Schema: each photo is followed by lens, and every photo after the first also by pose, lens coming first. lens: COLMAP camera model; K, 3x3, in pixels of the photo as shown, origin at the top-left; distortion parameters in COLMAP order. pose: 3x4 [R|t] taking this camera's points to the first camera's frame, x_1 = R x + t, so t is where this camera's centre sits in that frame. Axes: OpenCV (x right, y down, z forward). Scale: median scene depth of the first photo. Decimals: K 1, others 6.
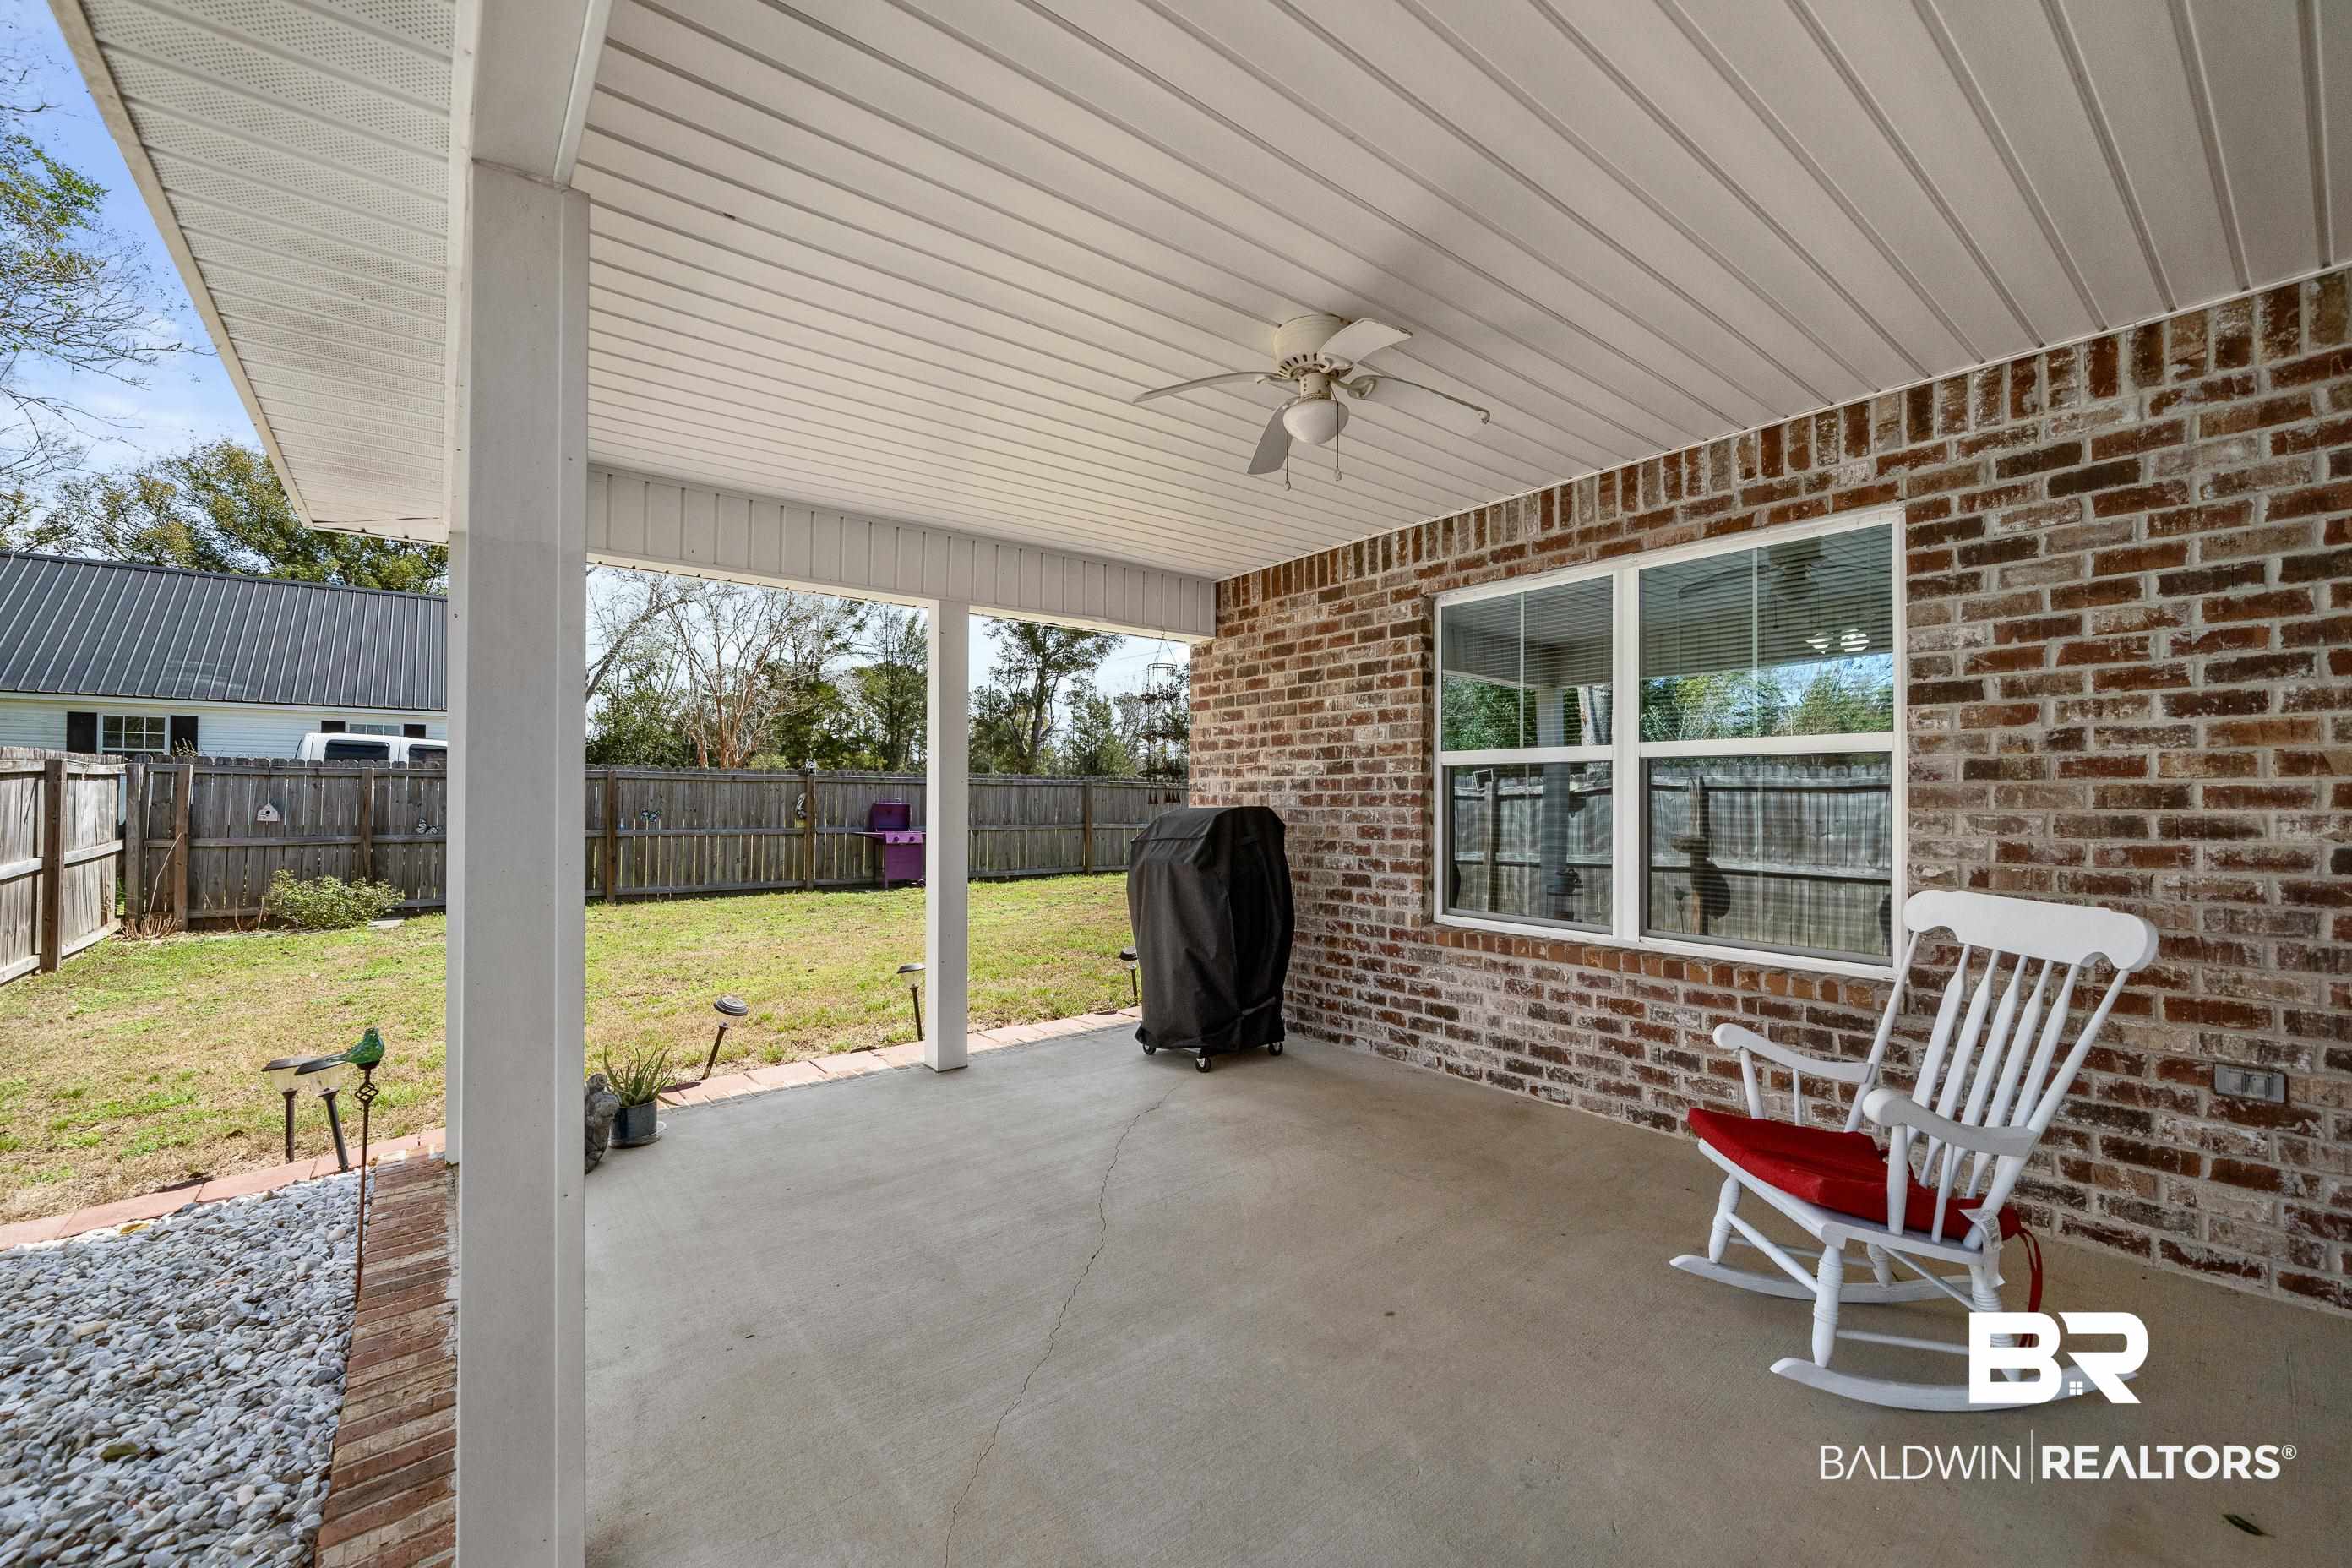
lens RADIAL K [[926.4, 0, 1154.2], [0, 926.4, 785.3], [0, 0, 1]] dist [-0.001473, 0.000451]
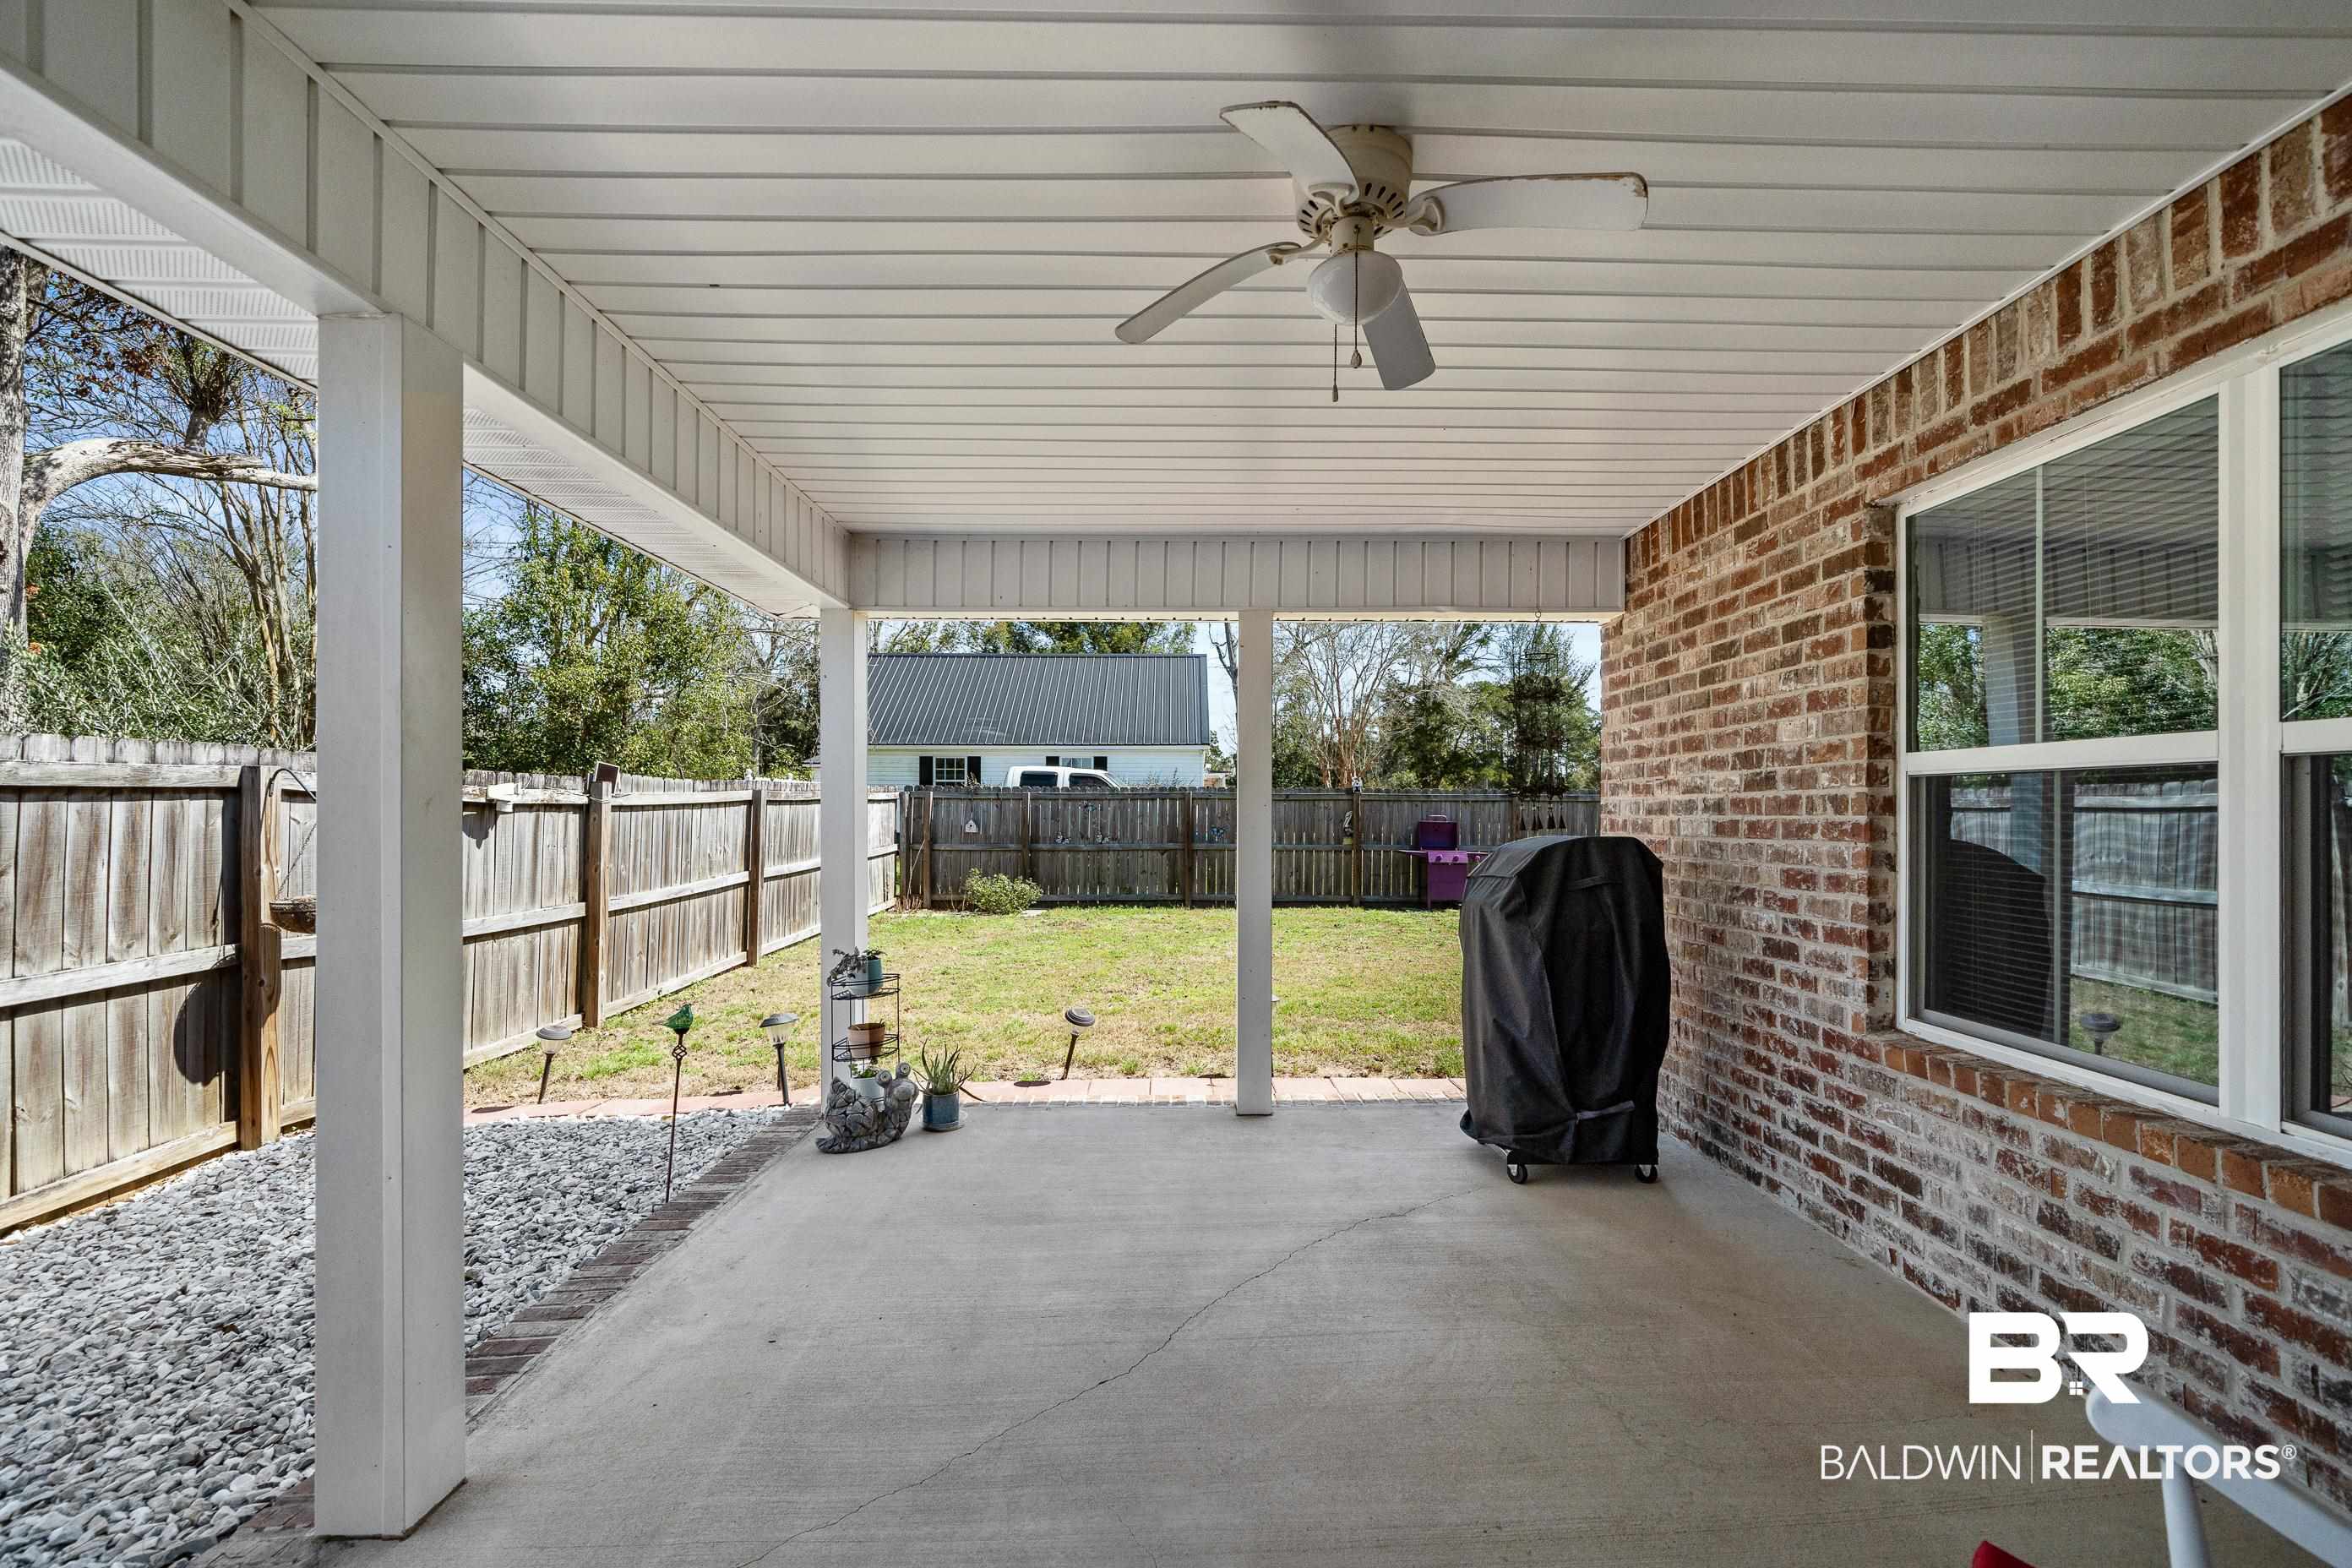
lens RADIAL K [[926.4, 0, 1193.3], [0, 926.4, 804.2], [0, 0, 1]] dist [-0.001473, 0.000451]
pose [[0.804020, -0.004948, -0.594582, 0.285928], [0.007598, 0.999969, 0.001953, -0.007090], [0.594554, -0.006088, 0.804033, 0.218271]]
